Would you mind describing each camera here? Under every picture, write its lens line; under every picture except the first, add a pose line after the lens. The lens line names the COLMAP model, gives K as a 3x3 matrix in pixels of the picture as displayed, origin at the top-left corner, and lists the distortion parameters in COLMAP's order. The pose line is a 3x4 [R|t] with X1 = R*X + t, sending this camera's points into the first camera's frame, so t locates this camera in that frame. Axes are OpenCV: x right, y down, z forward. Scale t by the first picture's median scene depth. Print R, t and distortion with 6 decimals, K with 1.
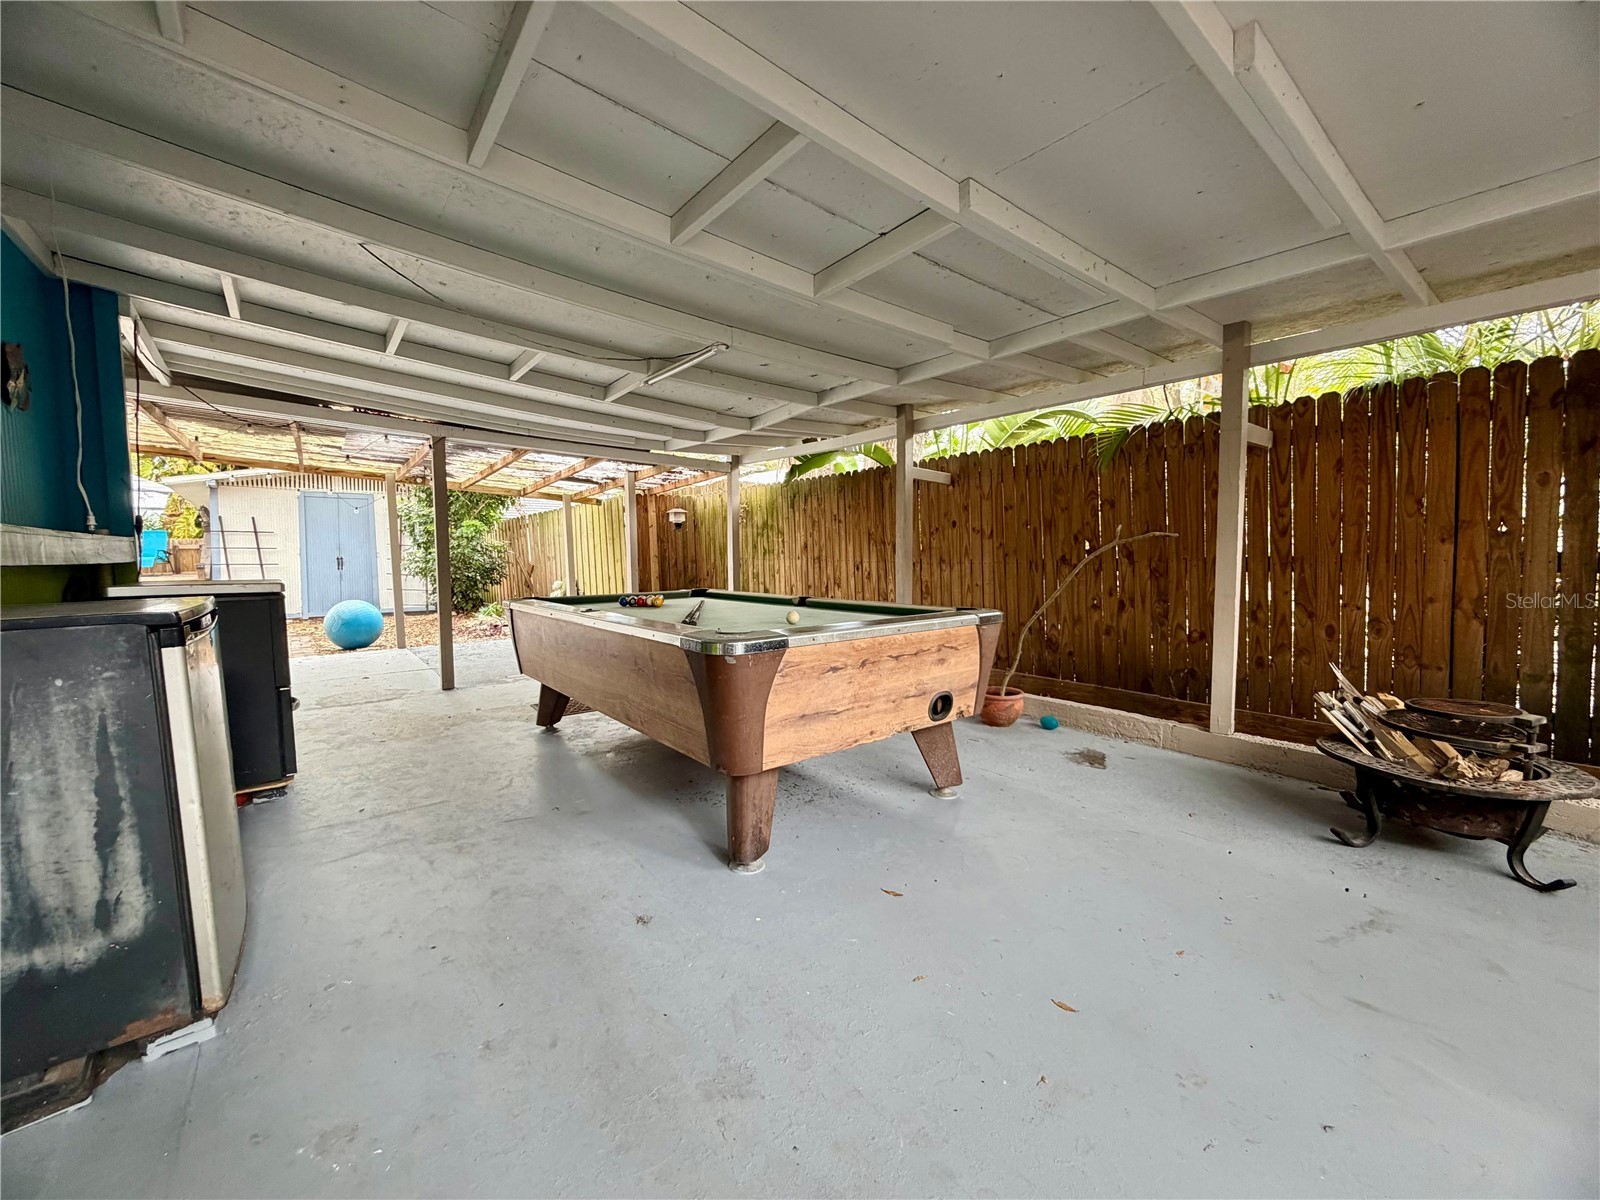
lens RADIAL K [[635.9, 0, 796.4], [0, 635.9, 603.0], [0, 0, 1]] dist [-0.001010, 0.000044]
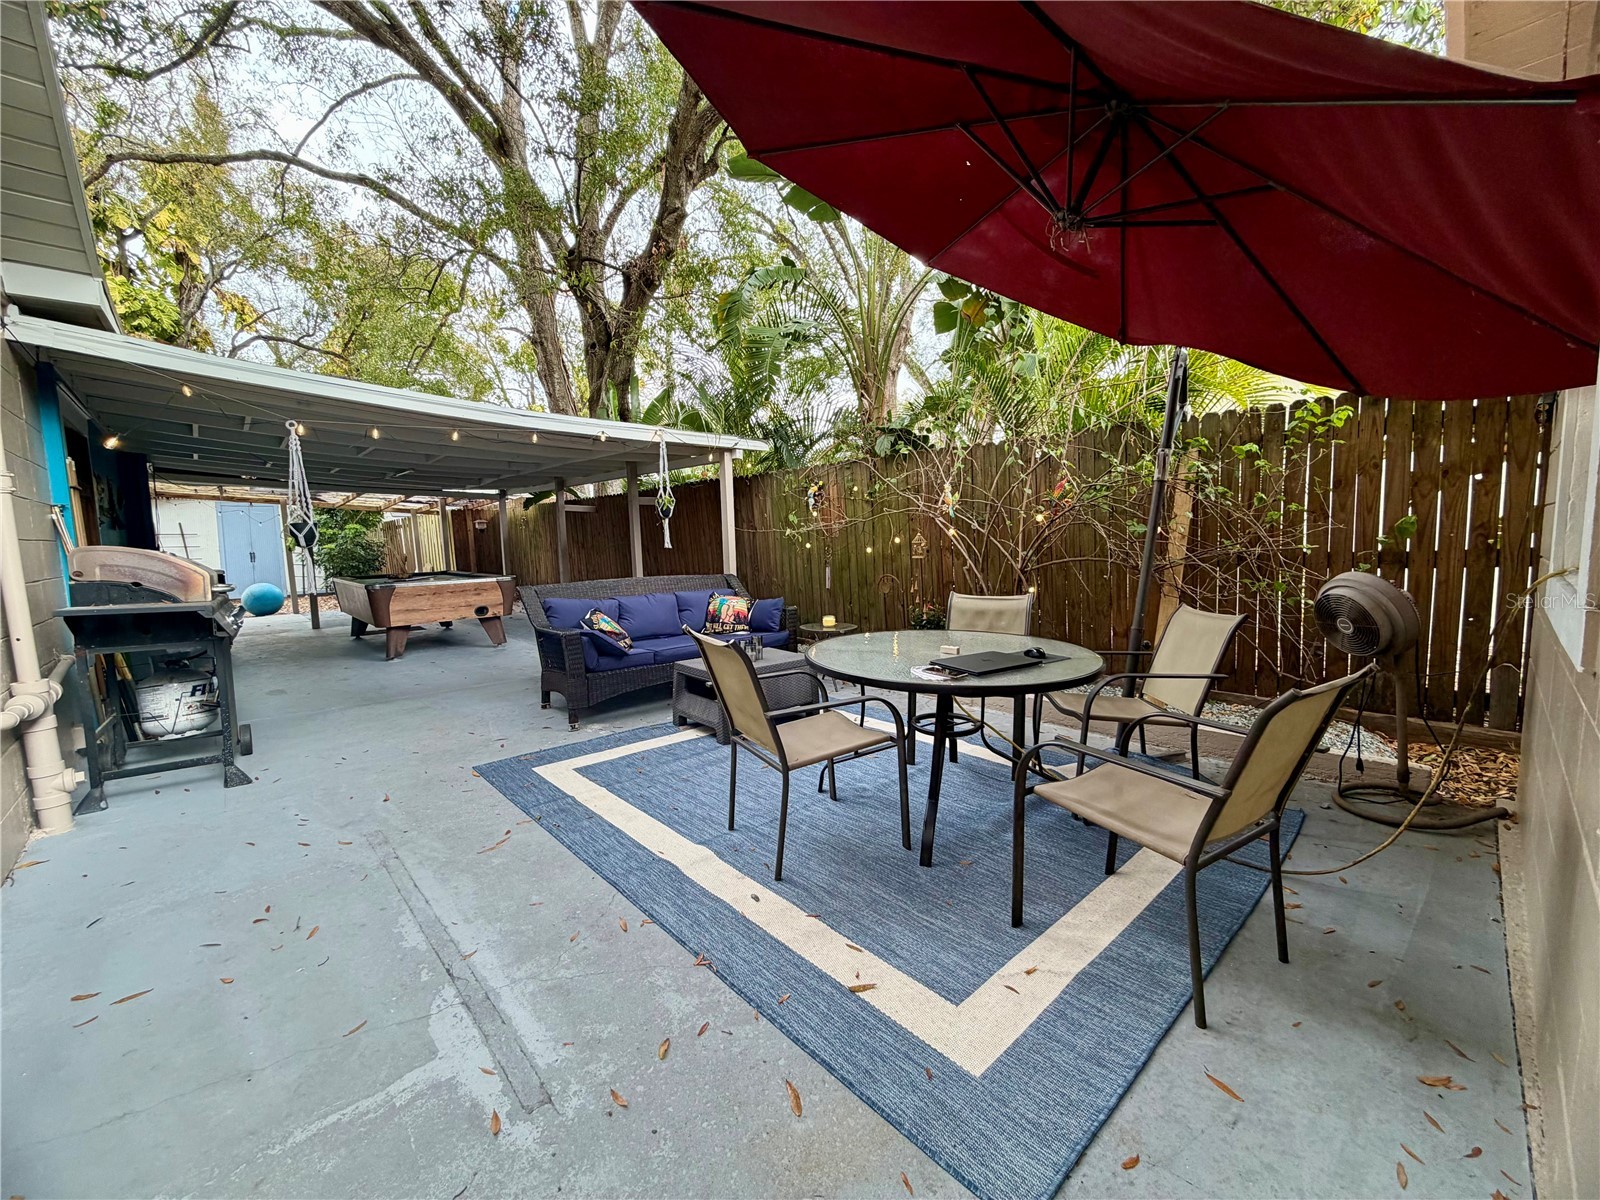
lens RADIAL K [[635.9, 0, 796.4], [0, 635.9, 603.0], [0, 0, 1]] dist [-0.001010, 0.000044]
pose [[0.996751, -0.027713, 0.075623, 0.714775], [0.025241, 0.999121, 0.033456, 0.035909], [-0.076483, -0.031438, 0.996575, -0.964013]]
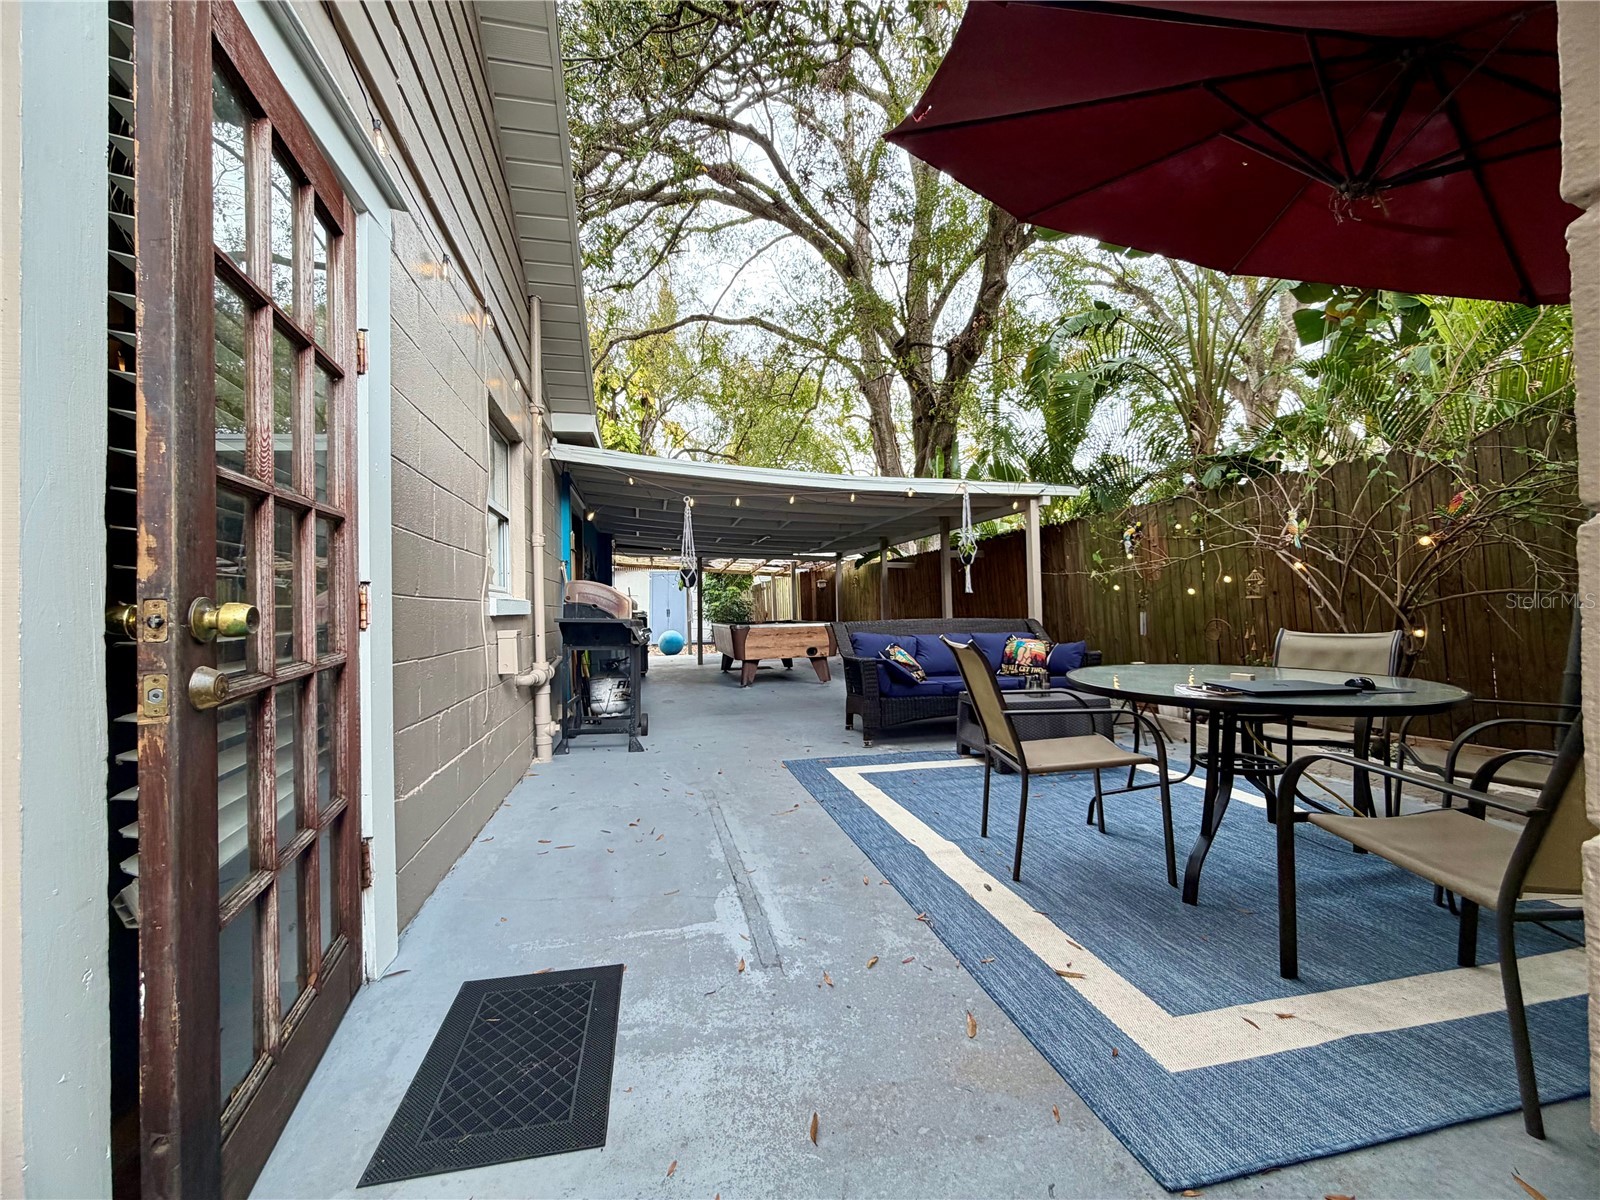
lens RADIAL K [[635.9, 0, 796.4], [0, 635.9, 603.0], [0, 0, 1]] dist [-0.001010, 0.000044]
pose [[0.906967, -0.019107, -0.420769, 0.782670], [-0.013200, 0.997190, -0.073735, 0.081196], [0.420996, 0.072430, 0.904166, -1.018079]]
